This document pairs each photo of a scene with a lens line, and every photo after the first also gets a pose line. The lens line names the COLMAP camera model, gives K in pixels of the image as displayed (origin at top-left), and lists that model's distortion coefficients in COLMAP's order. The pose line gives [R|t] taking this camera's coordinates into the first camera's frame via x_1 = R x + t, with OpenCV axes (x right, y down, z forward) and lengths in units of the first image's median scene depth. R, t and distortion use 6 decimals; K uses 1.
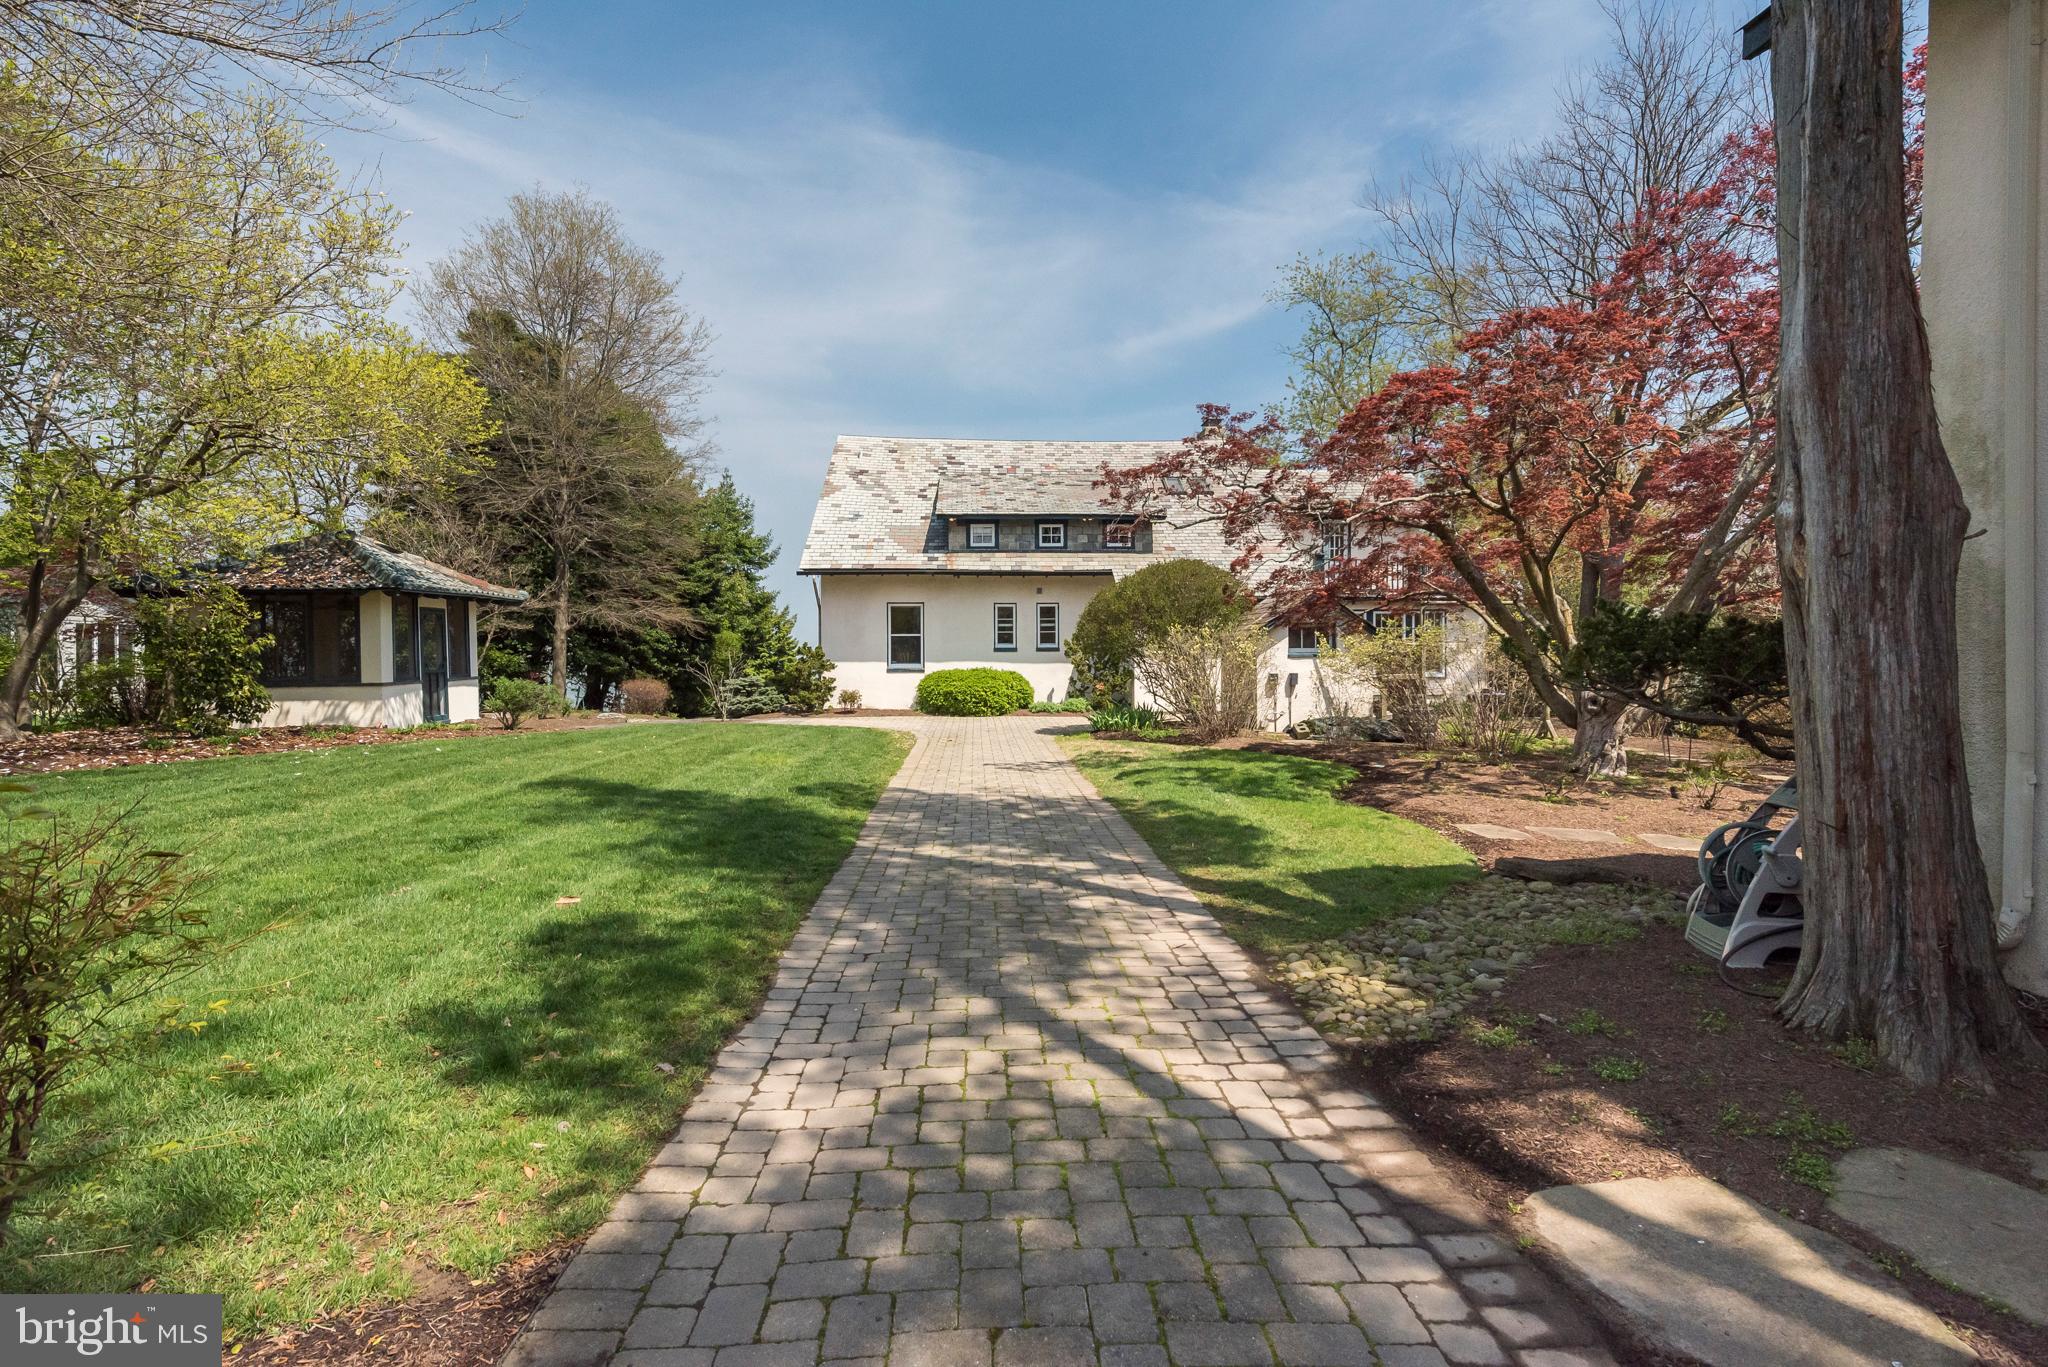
lens RADIAL K [[1036.6, 0, 1018.7], [0, 1036.6, 670.7], [0, 0, 1]] dist [0.001418, 0.000029]
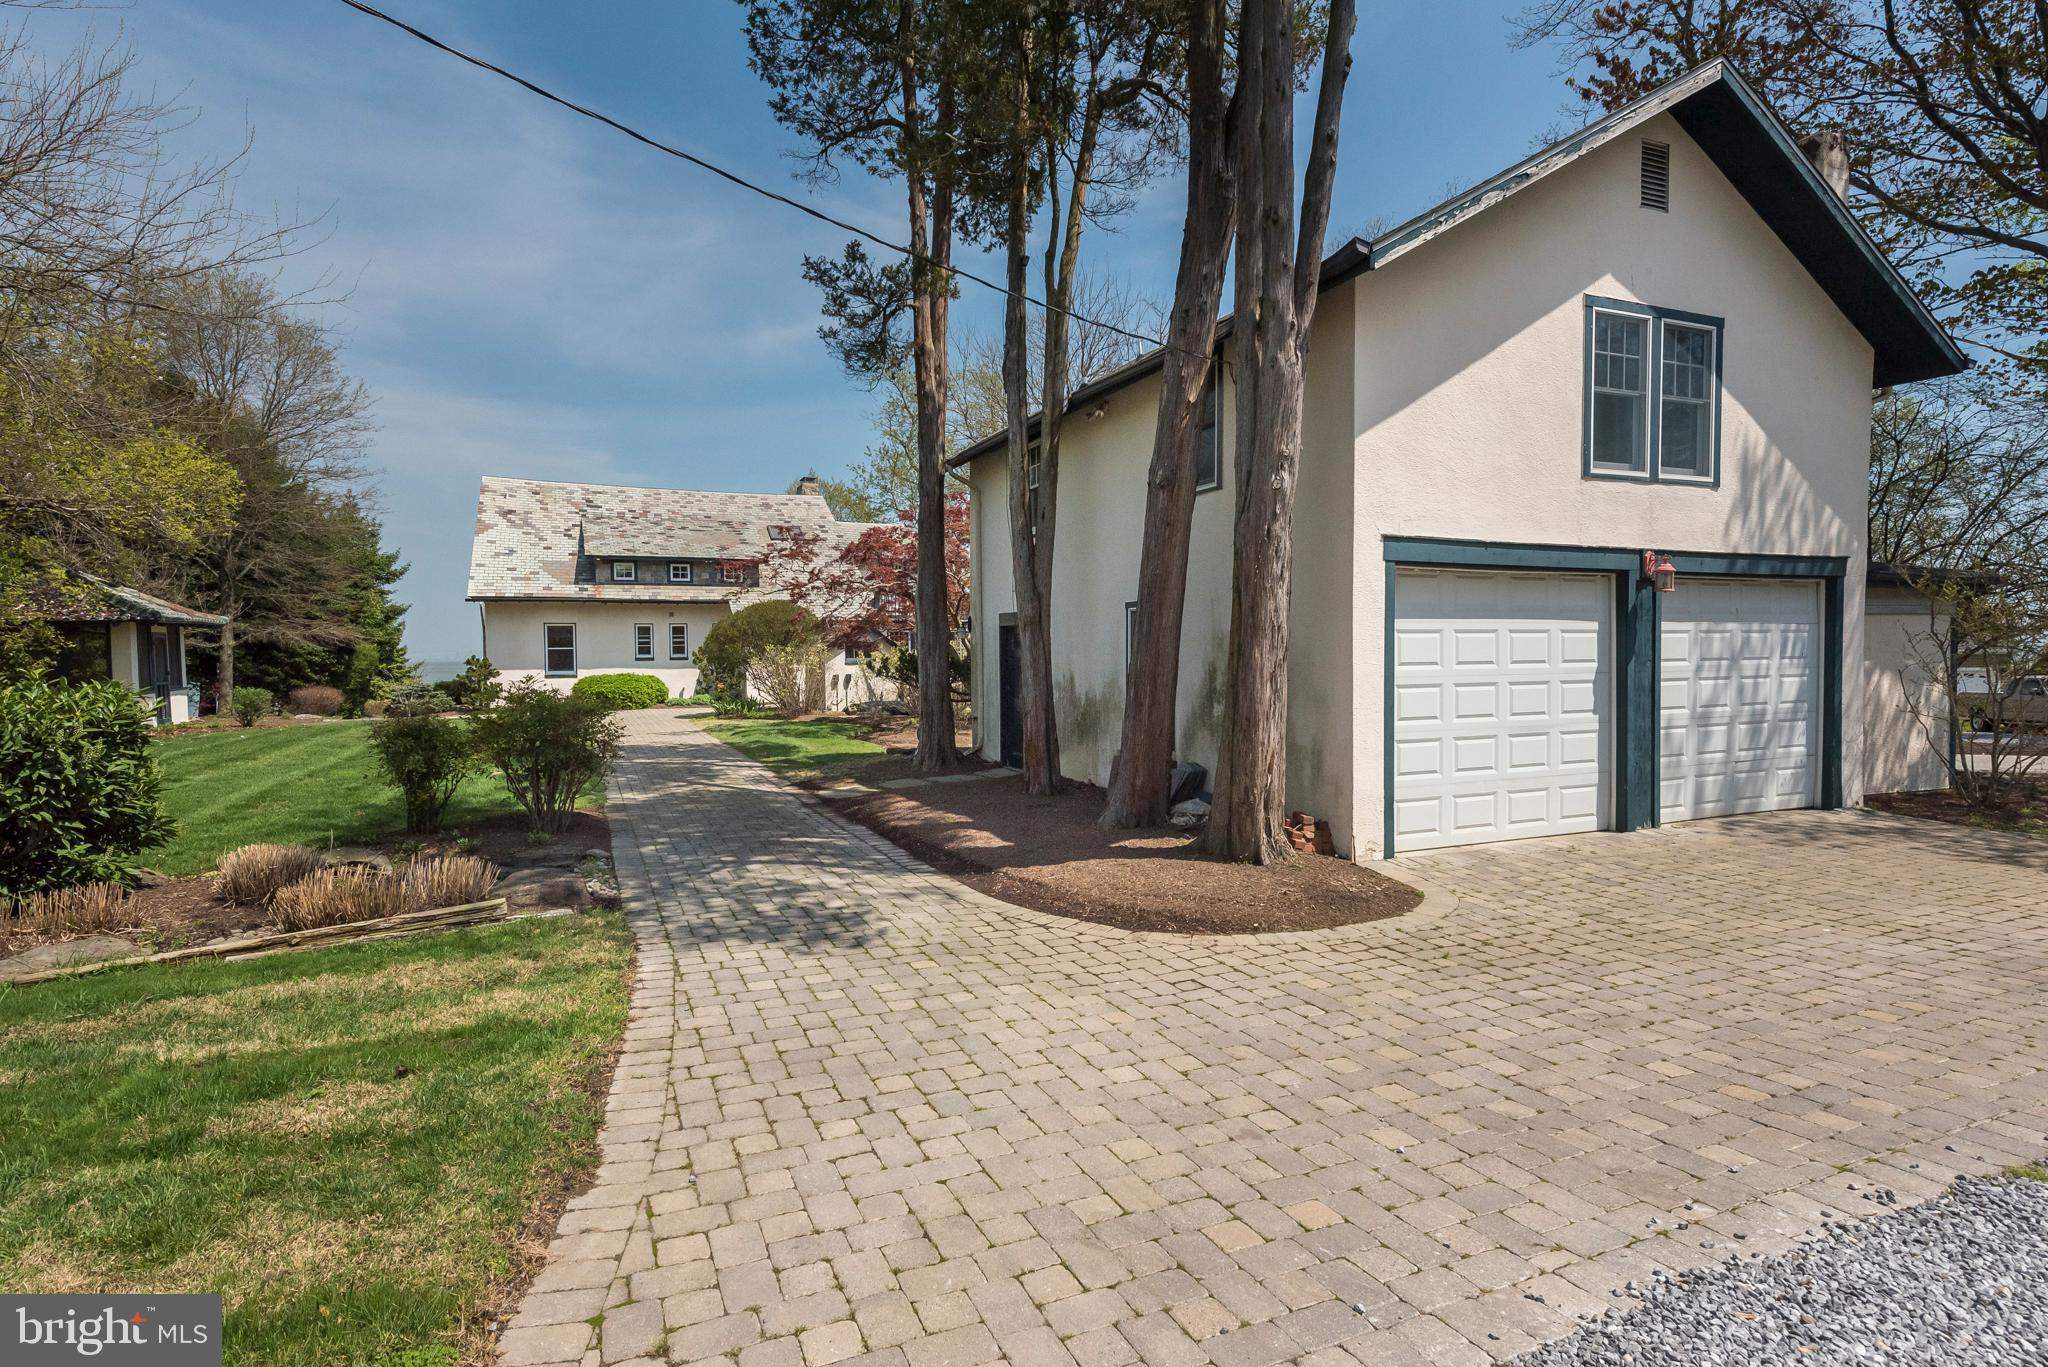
lens RADIAL K [[1036.6, 0, 1061.3], [0, 1036.6, 679.2], [0, 0, 1]] dist [0.001418, 0.000029]
pose [[0.922566, -0.018024, 0.385418, -0.032936], [0.014153, 0.999817, 0.012880, -0.004110], [-0.385579, -0.006428, 0.922652, -0.419693]]
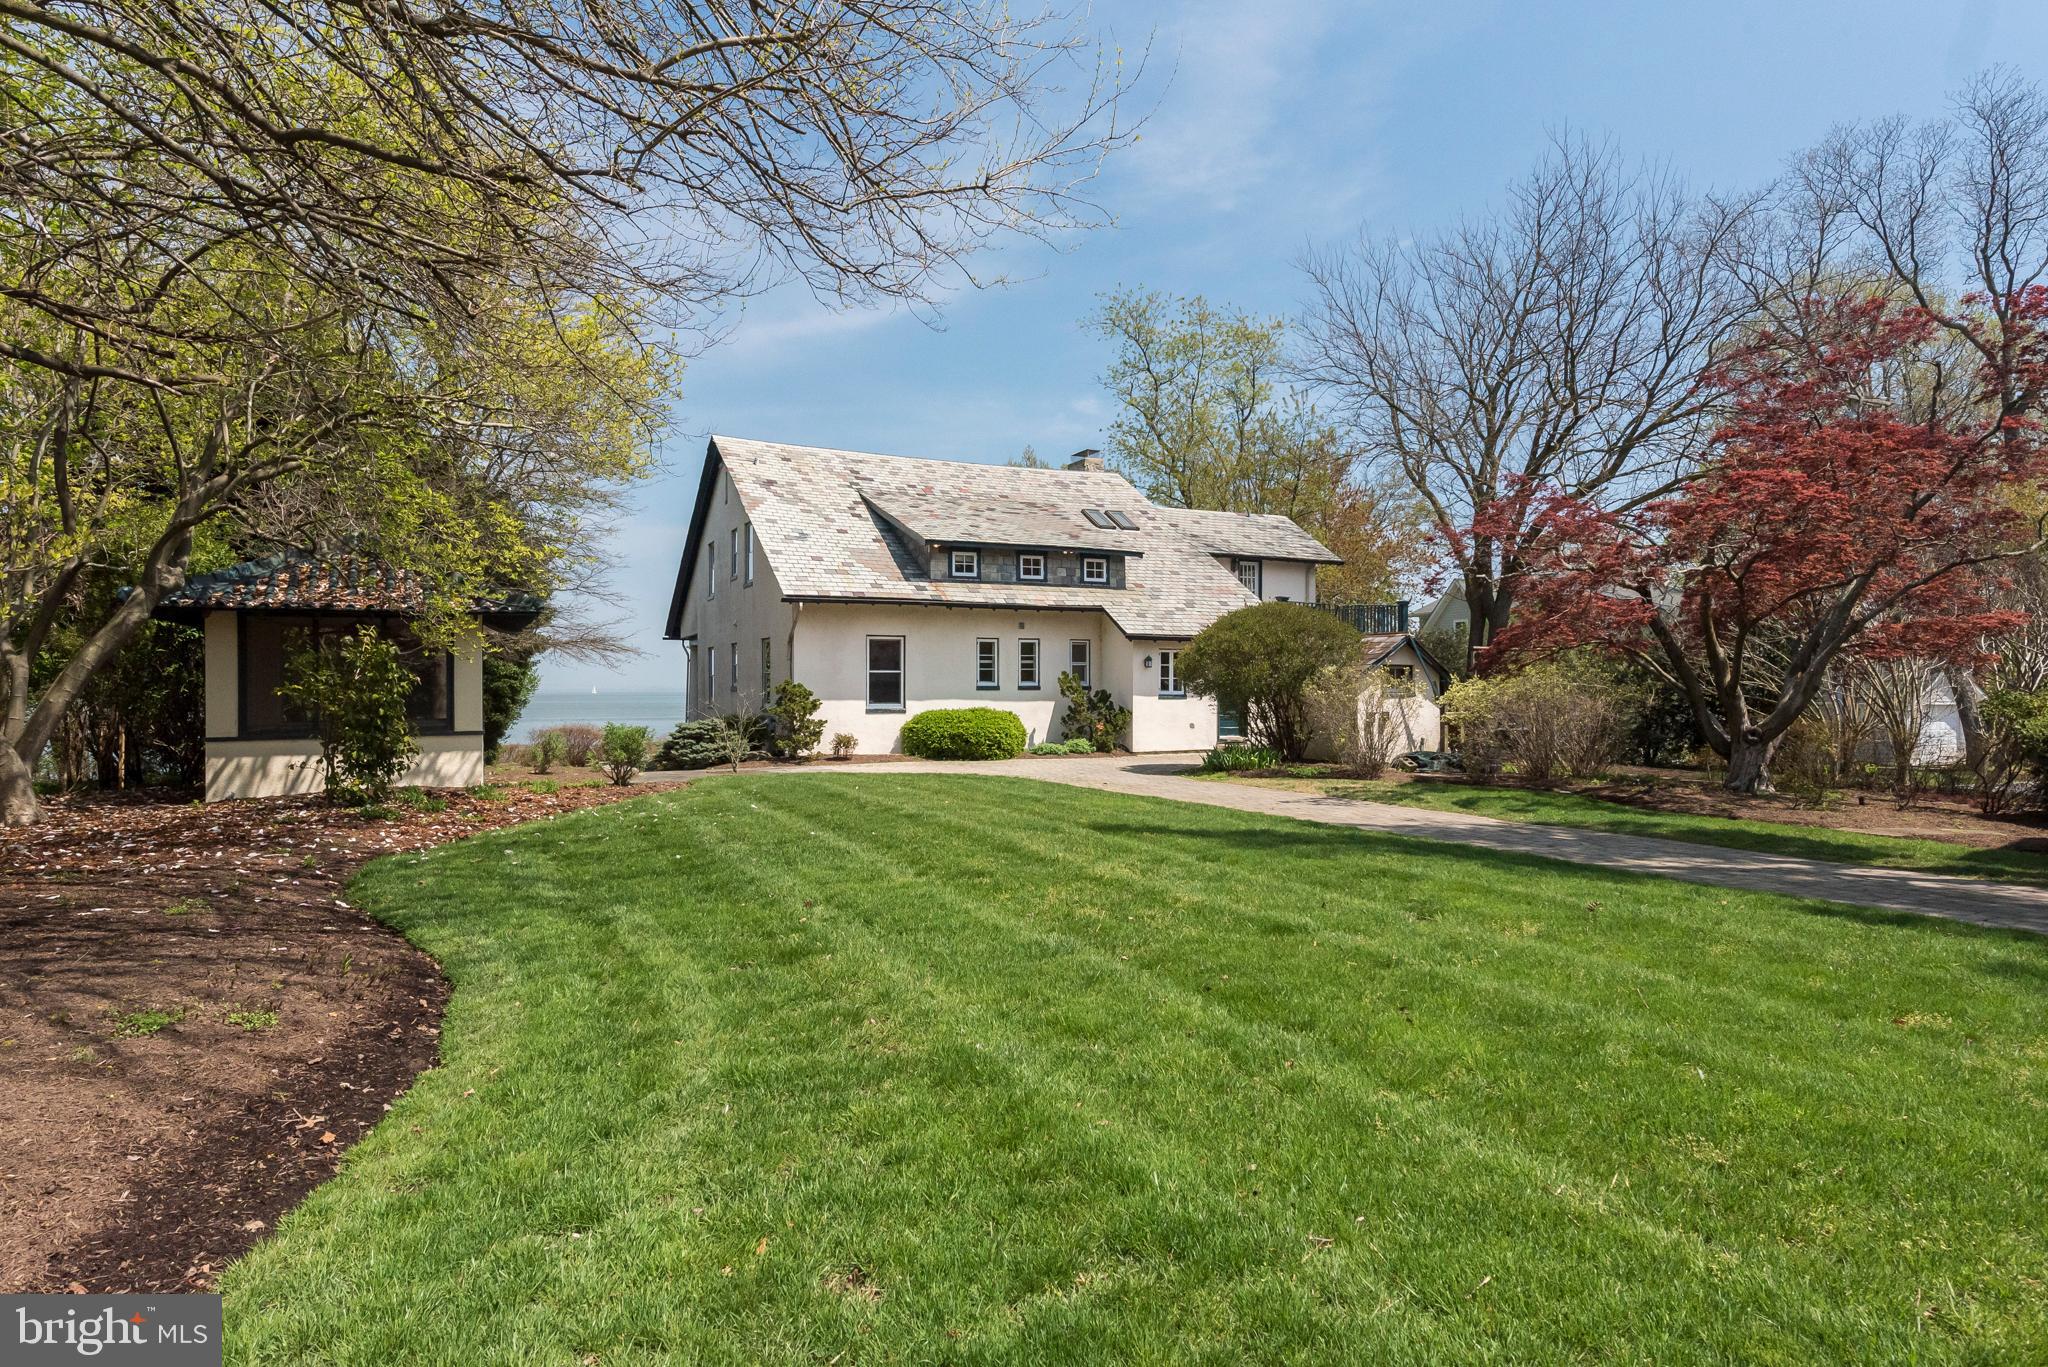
lens RADIAL K [[1196.4, 0, 1029.7], [0, 1196.4, 677.3], [0, 0, 1]] dist [0.000810, 0.000036]
pose [[0.920174, 0.005180, 0.391476, -0.400742], [0.005324, 0.999654, -0.025742, -0.002000], [-0.391474, 0.025771, 0.919828, -0.000915]]
